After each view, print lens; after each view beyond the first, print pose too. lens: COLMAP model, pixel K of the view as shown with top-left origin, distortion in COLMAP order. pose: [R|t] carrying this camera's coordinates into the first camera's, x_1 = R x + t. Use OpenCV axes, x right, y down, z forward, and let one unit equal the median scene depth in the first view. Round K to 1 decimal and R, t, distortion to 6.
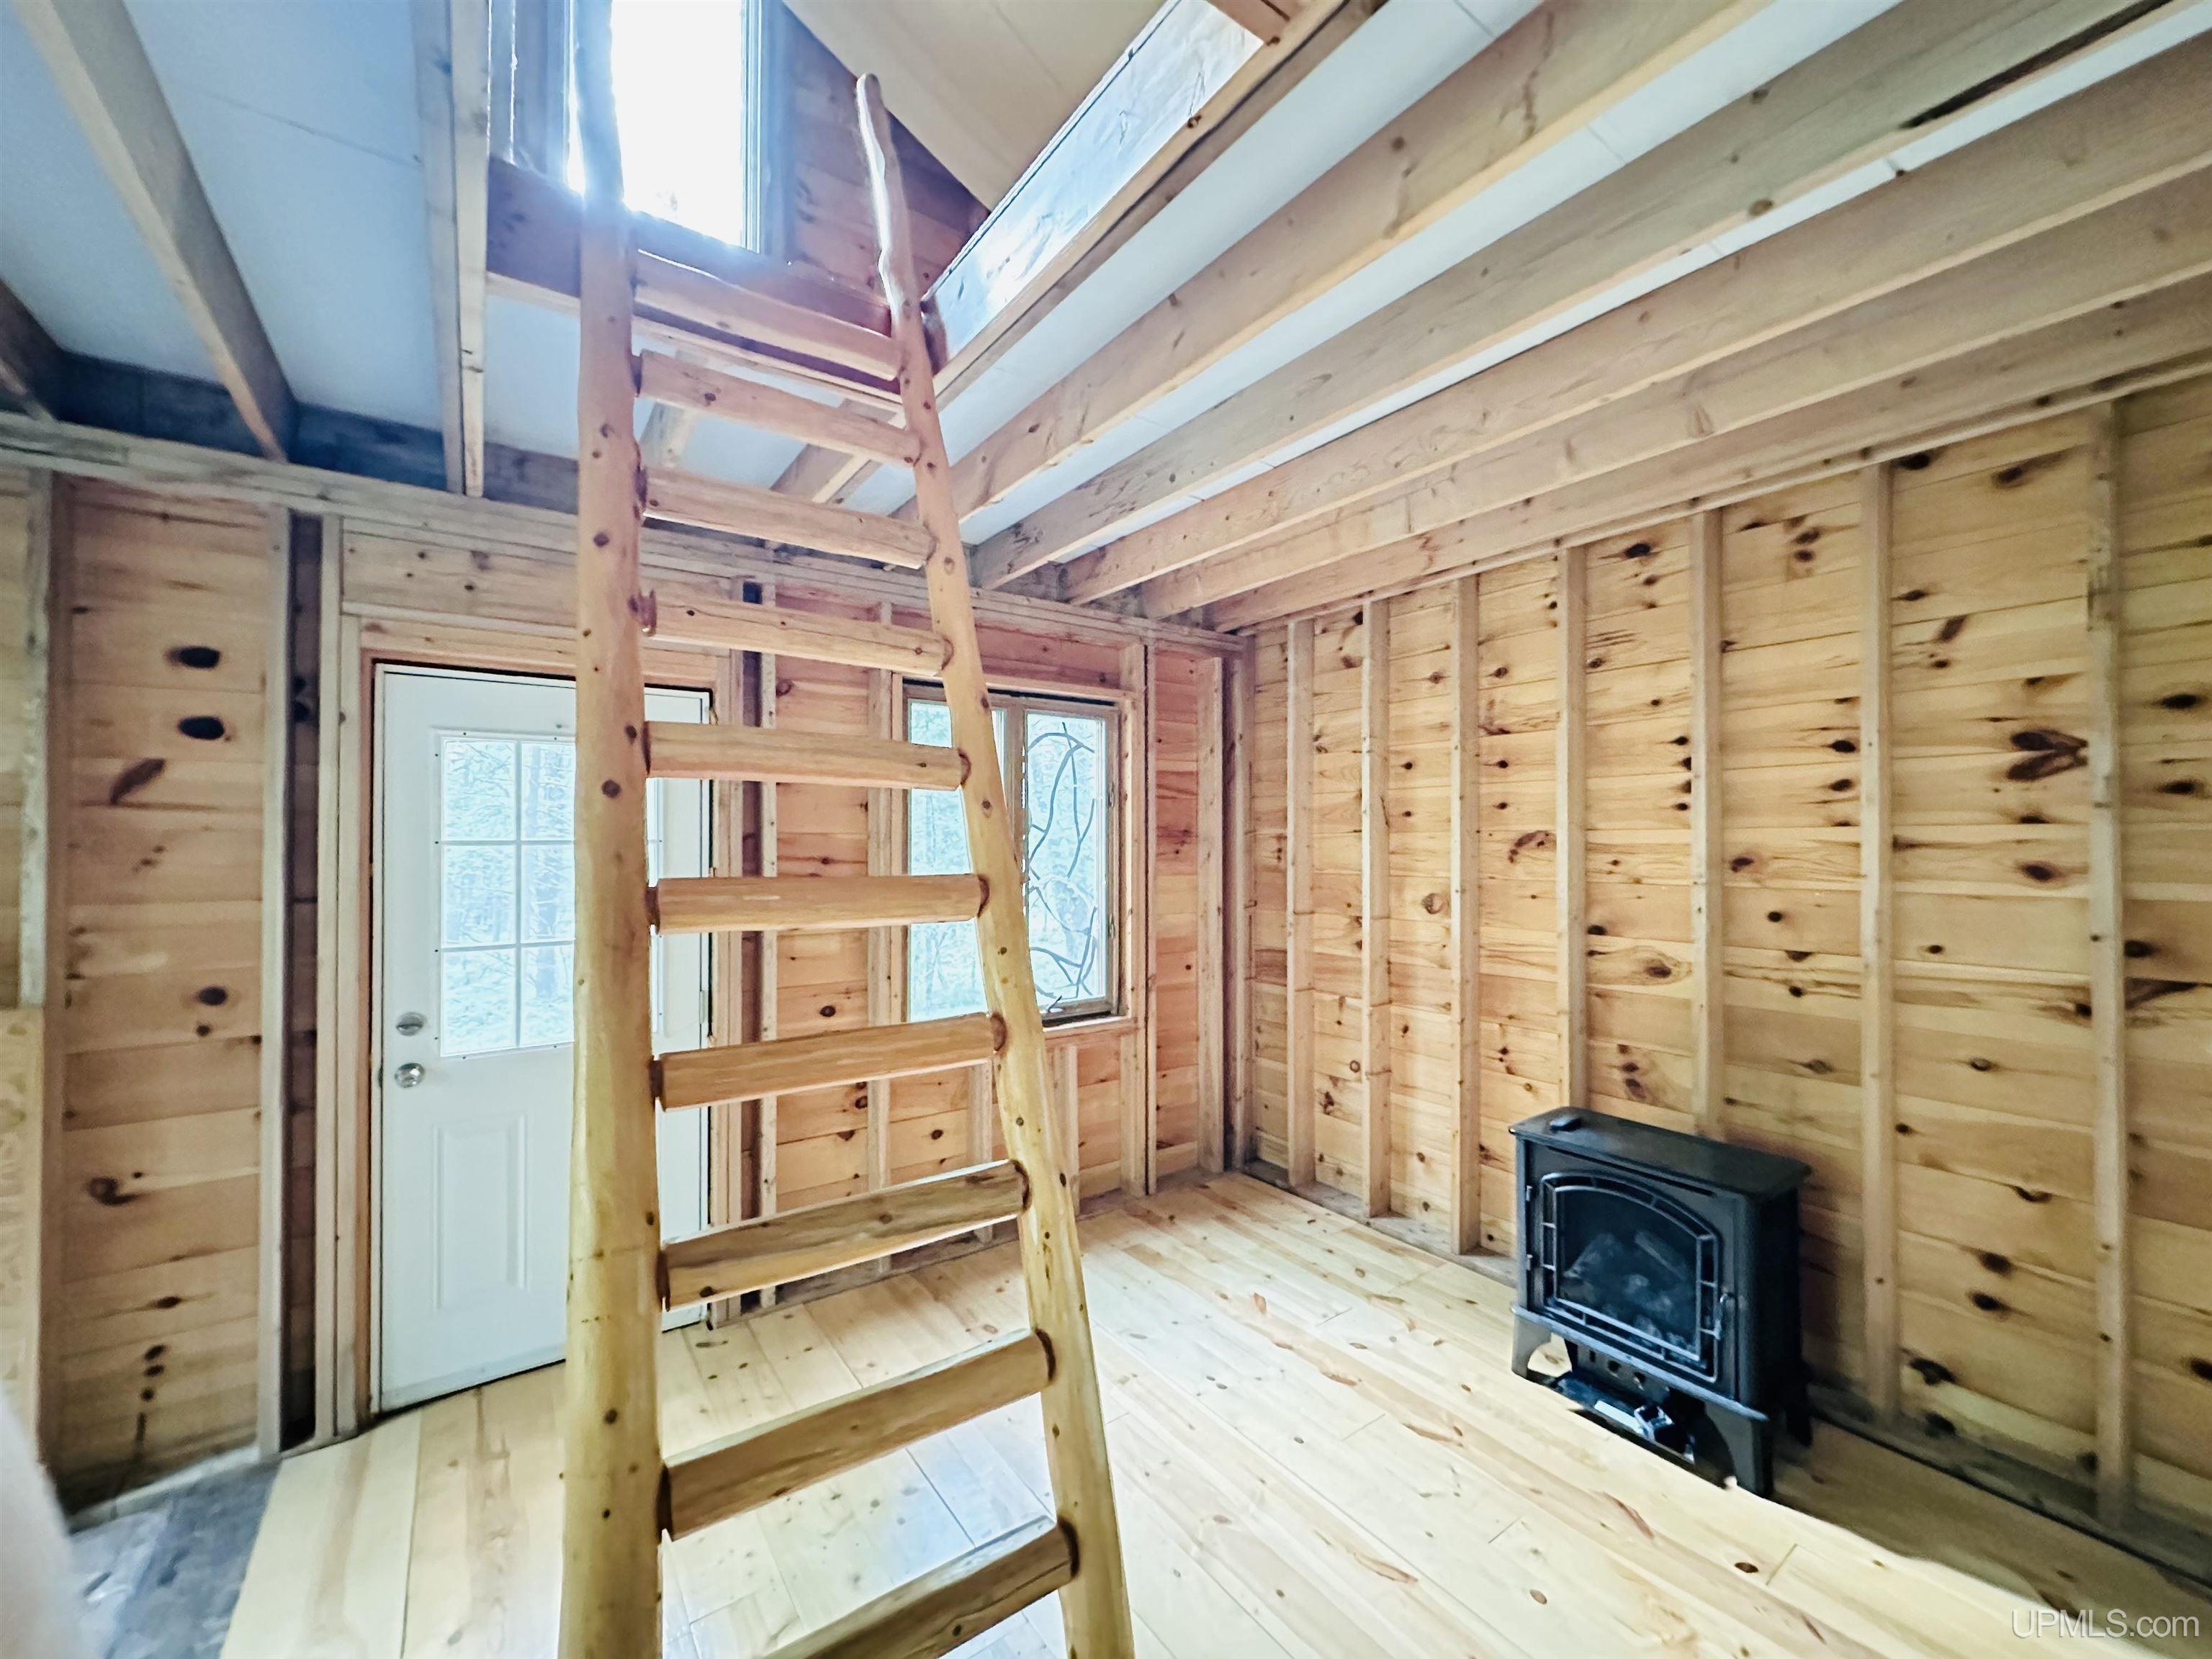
lens RADIAL K [[884.9, 0, 1107.8], [0, 884.9, 827.3], [0, 0, 1]] dist [-0.001011, -0.000453]
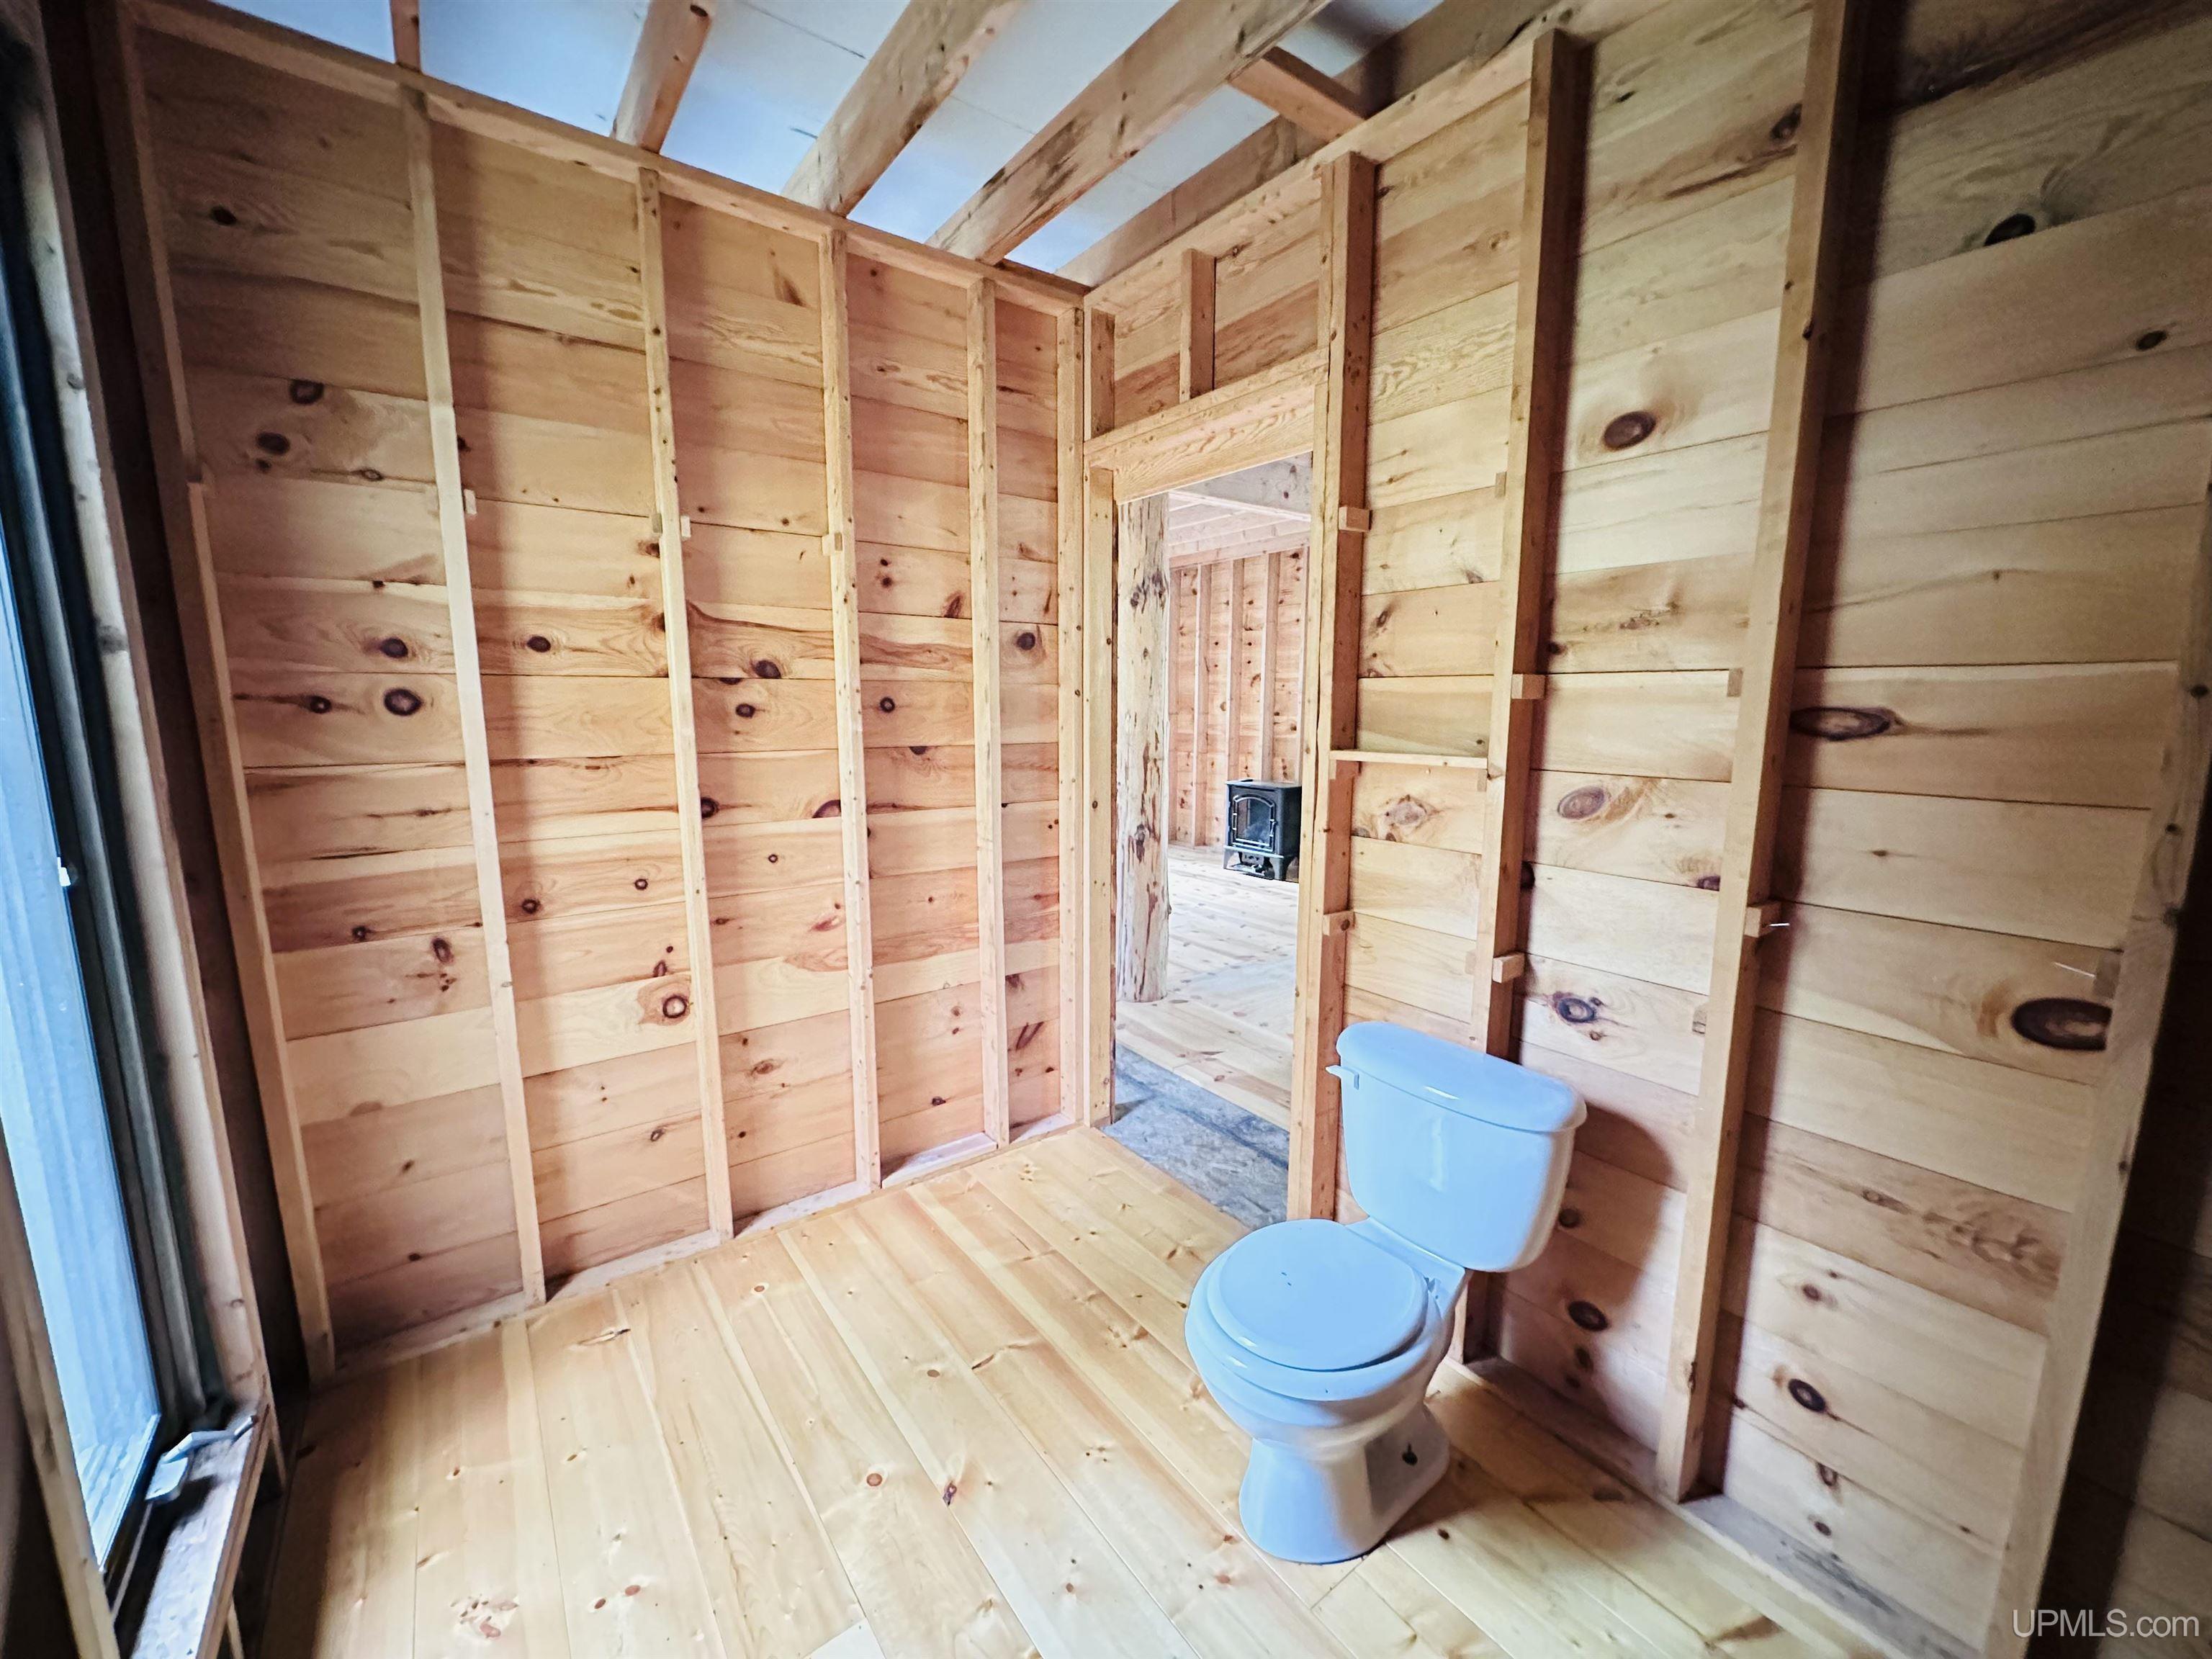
lens RADIAL K [[884.9, 0, 1109.7], [0, 884.9, 829.0], [0, 0, 1]] dist [-0.001011, -0.000453]
pose [[0.999804, 0.000761, 0.019780, 0.040484], [-0.003927, 0.987028, 0.160499, 0.039647], [-0.019401, -0.160545, 0.986838, -1.477162]]
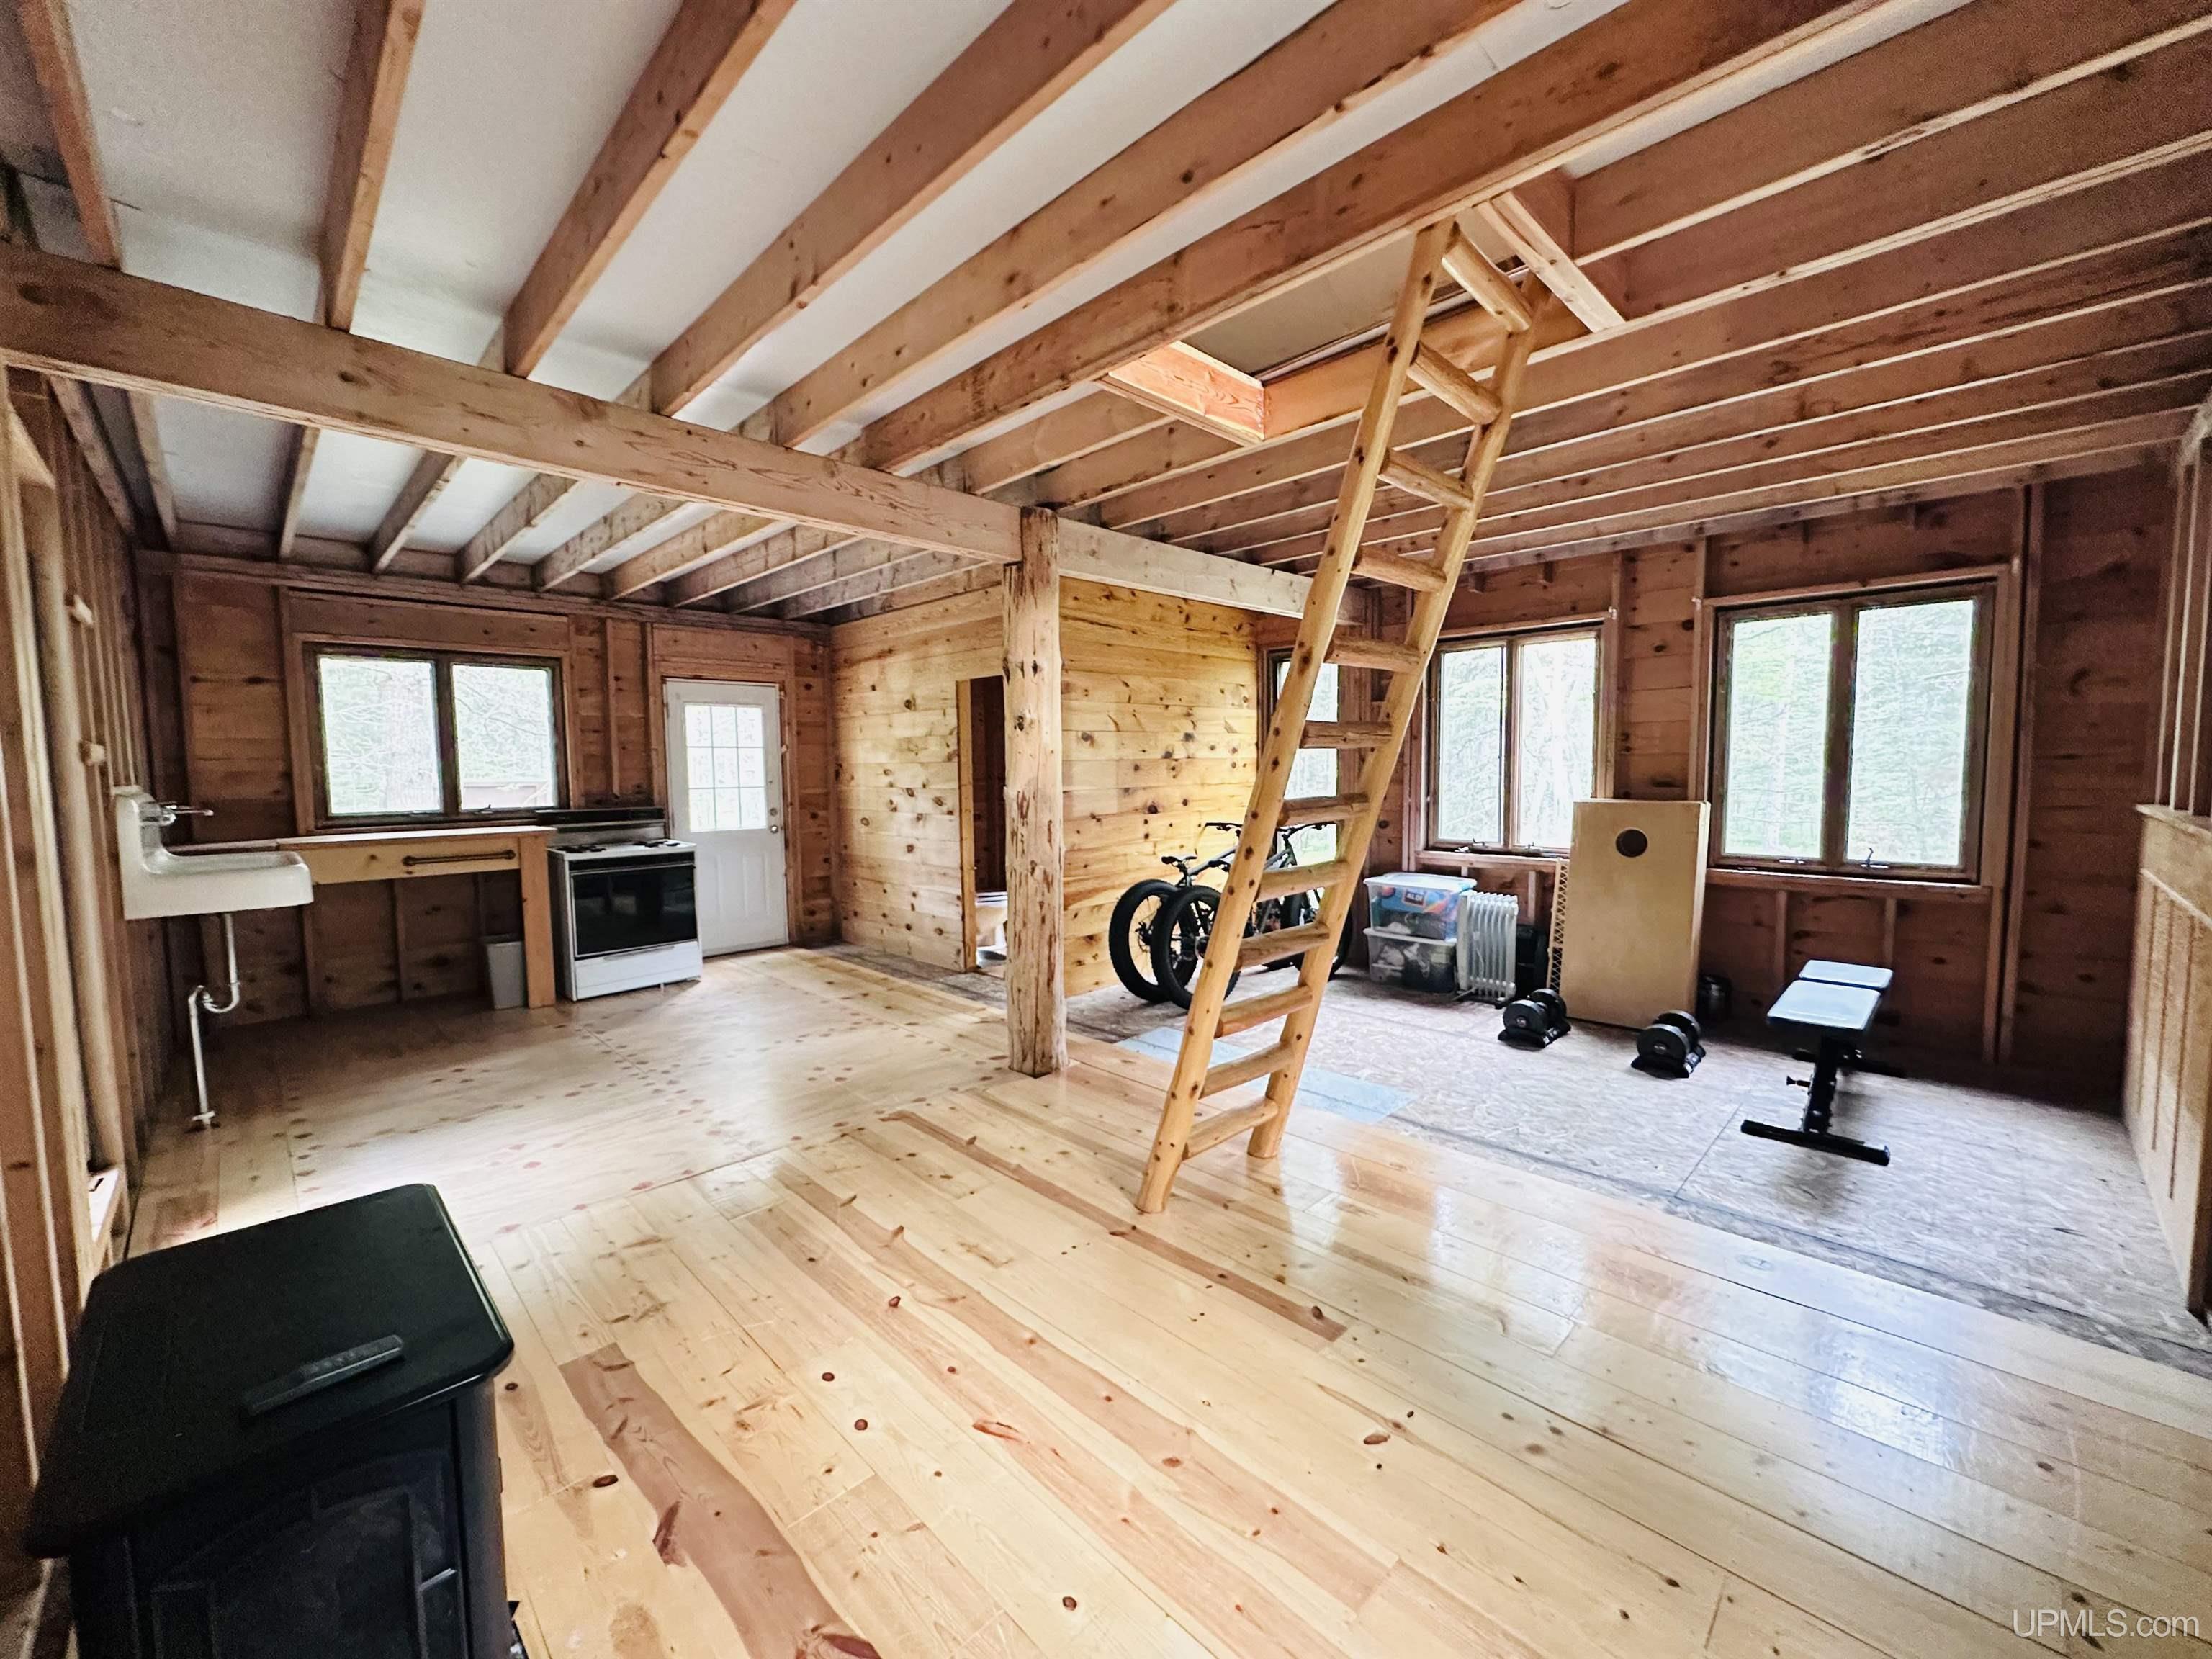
lens RADIAL K [[884.9, 0, 1102.2], [0, 884.9, 827.5], [0, 0, 1]] dist [-0.001011, -0.000453]
pose [[-0.988855, 0.024443, -0.146860, 0.209872], [0.015655, 0.998034, 0.060695, 0.070000], [0.148055, 0.057719, -0.987293, 1.229753]]
